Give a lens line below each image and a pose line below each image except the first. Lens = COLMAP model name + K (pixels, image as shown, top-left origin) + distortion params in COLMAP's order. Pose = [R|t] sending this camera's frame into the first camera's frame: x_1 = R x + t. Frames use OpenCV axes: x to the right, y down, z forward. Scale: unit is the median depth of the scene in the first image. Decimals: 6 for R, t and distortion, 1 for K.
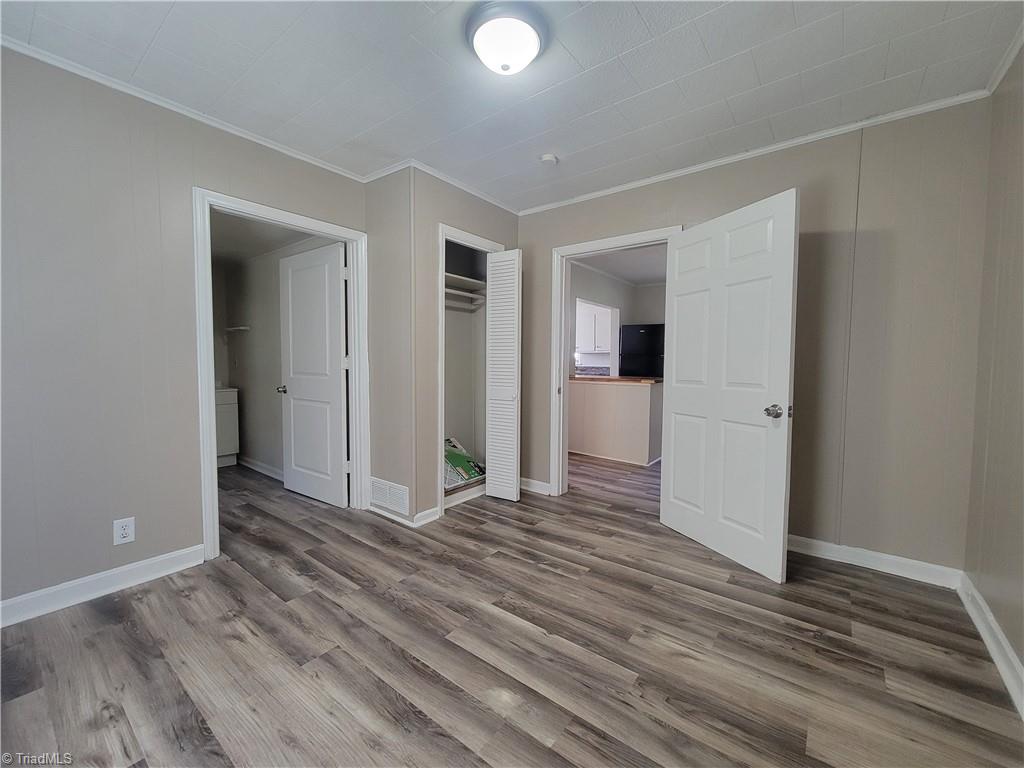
lens RADIAL K [[418.1, 0, 510.2], [0, 418.1, 383.1], [0, 0, 1]] dist [0.000531, 0.000092]
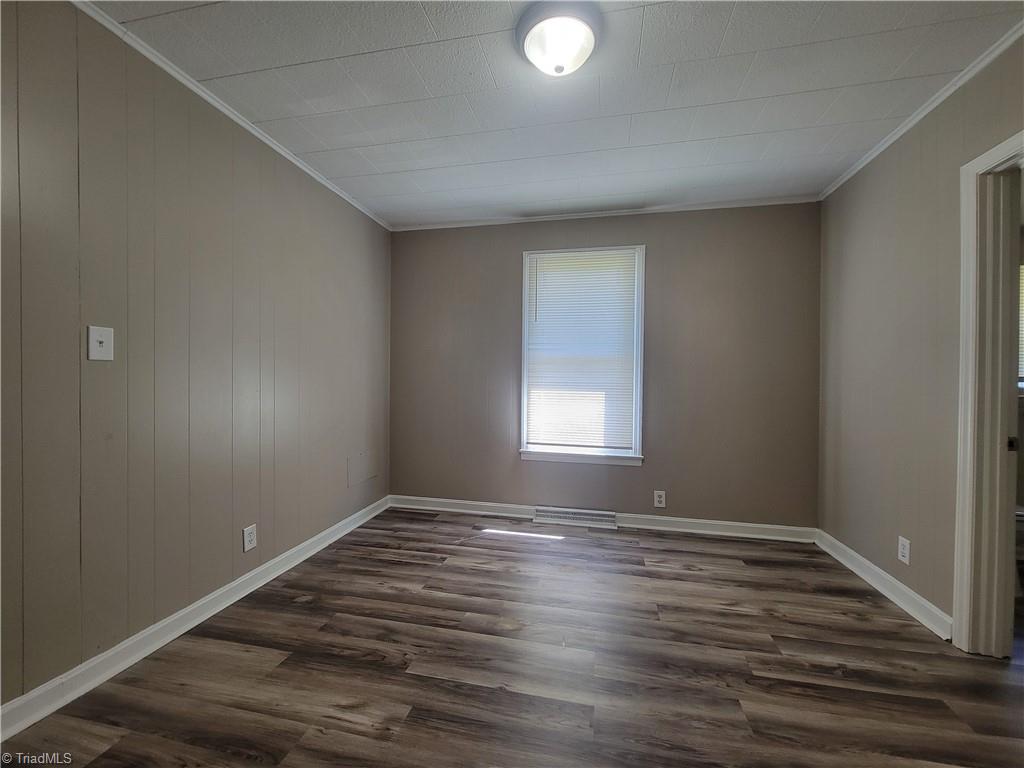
lens RADIAL K [[418.1, 0, 512.1], [0, 418.1, 383.2], [0, 0, 1]] dist [0.000531, 0.000092]
pose [[-0.901353, -0.012978, -0.432890, 0.461926], [-0.039790, 0.997805, 0.052935, -0.082916], [0.431253, 0.064938, -0.899891, 1.755677]]
